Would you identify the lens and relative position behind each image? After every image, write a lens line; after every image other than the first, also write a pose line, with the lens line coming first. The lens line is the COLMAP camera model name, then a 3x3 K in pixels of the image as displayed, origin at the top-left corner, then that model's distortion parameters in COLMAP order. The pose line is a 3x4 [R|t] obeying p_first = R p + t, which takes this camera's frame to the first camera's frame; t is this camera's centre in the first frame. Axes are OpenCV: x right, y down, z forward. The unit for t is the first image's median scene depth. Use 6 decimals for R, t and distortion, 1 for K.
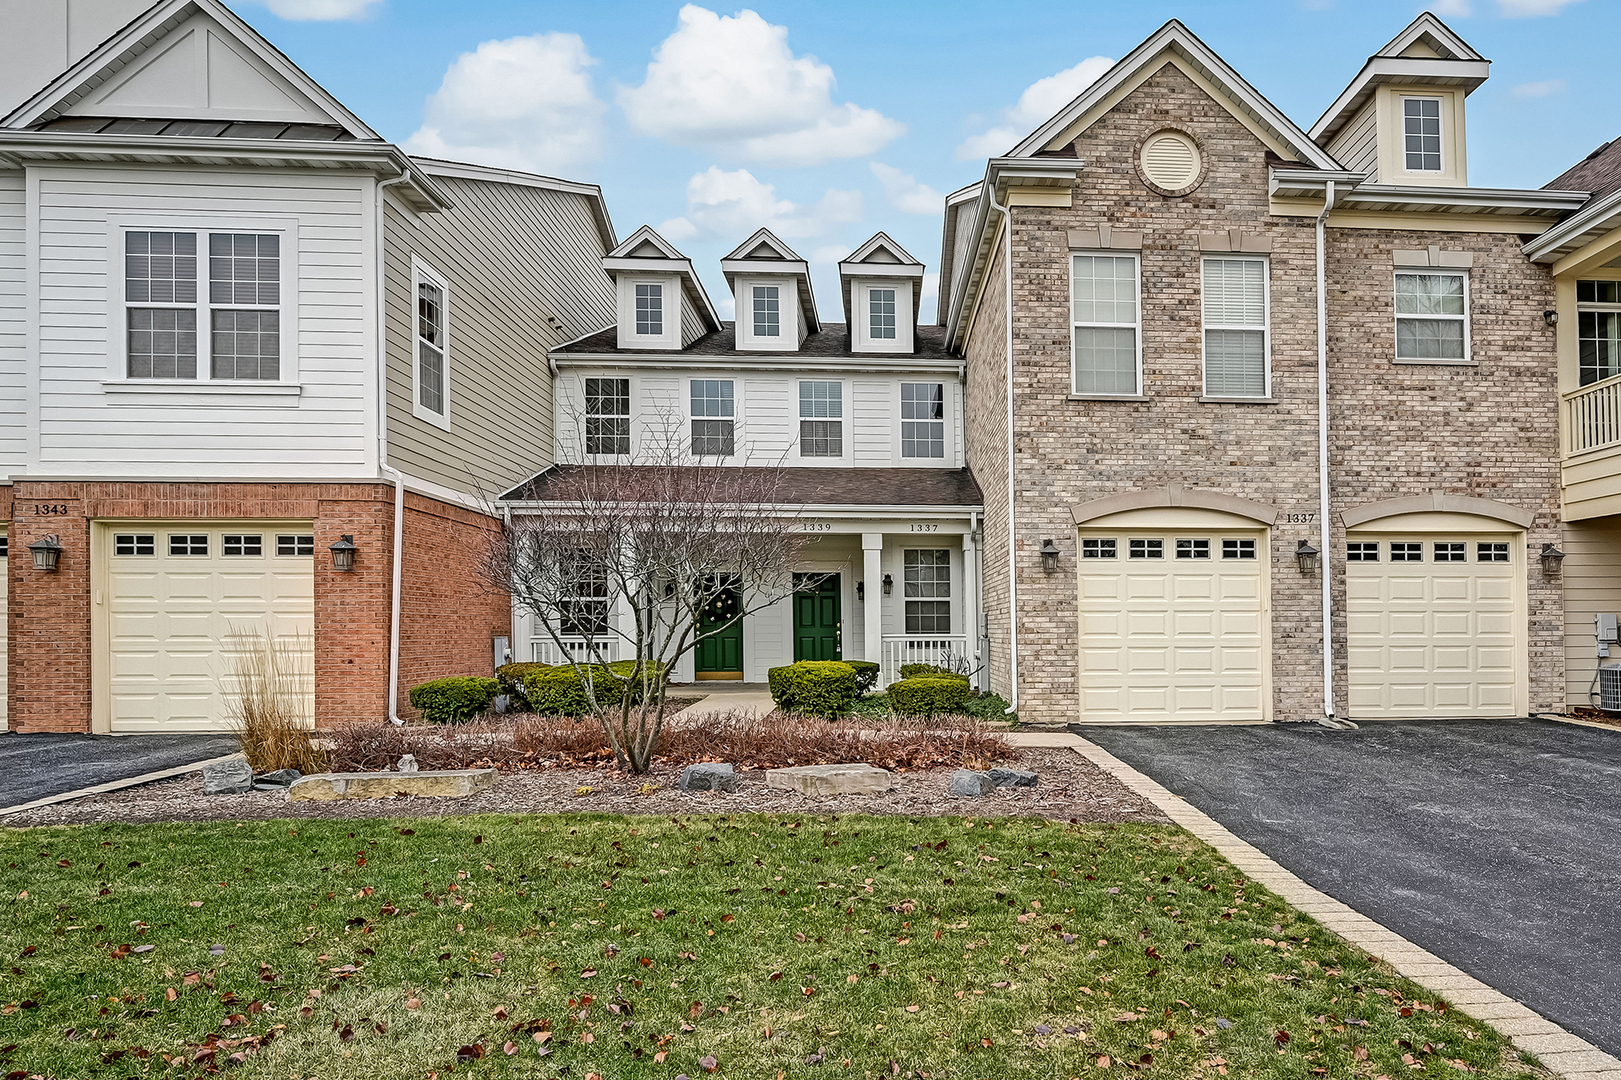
lens RADIAL K [[877.2, 0, 809.9], [0, 877.2, 597.7], [0, 0, 1]] dist [-0.001673, -0.000167]
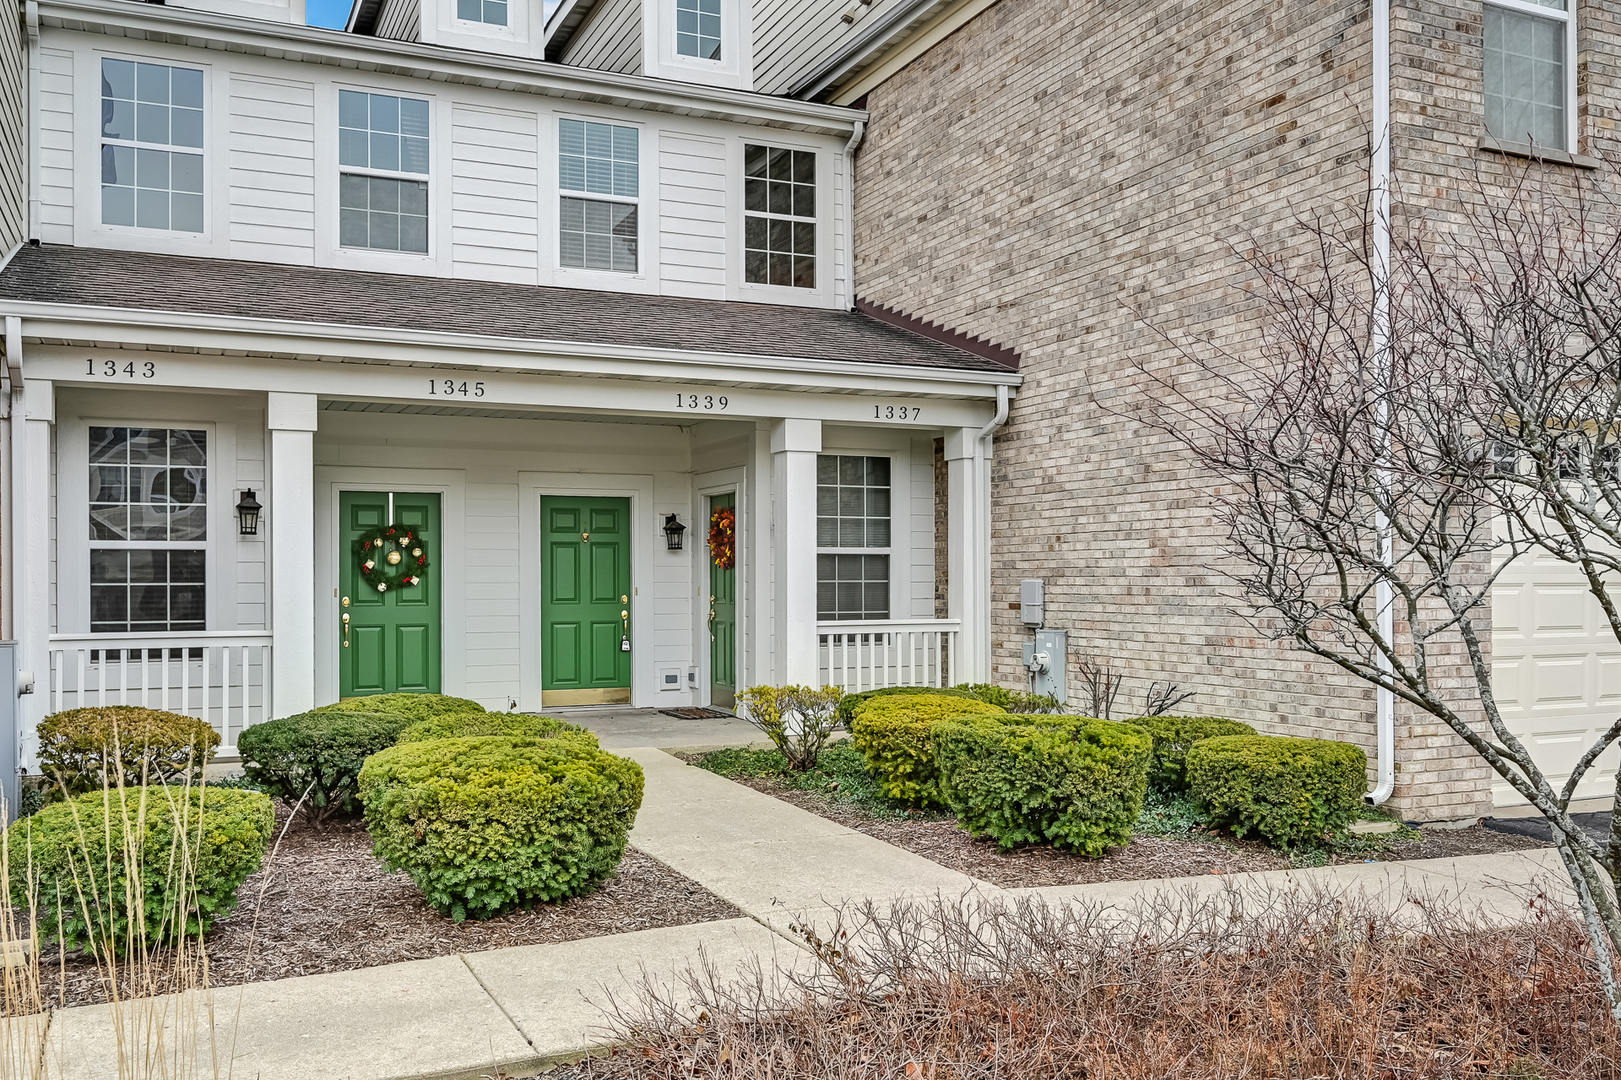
lens RADIAL K [[1418.7, 0, 810.5], [0, 1418.7, 540.0], [0, 0, 1]] dist [-0.013545, 0.005029]
pose [[0.942332, 0.011401, 0.334486, -0.170788], [-0.010639, 0.999935, -0.004108, -0.001379], [-0.334511, 0.000313, 0.942392, 0.212118]]
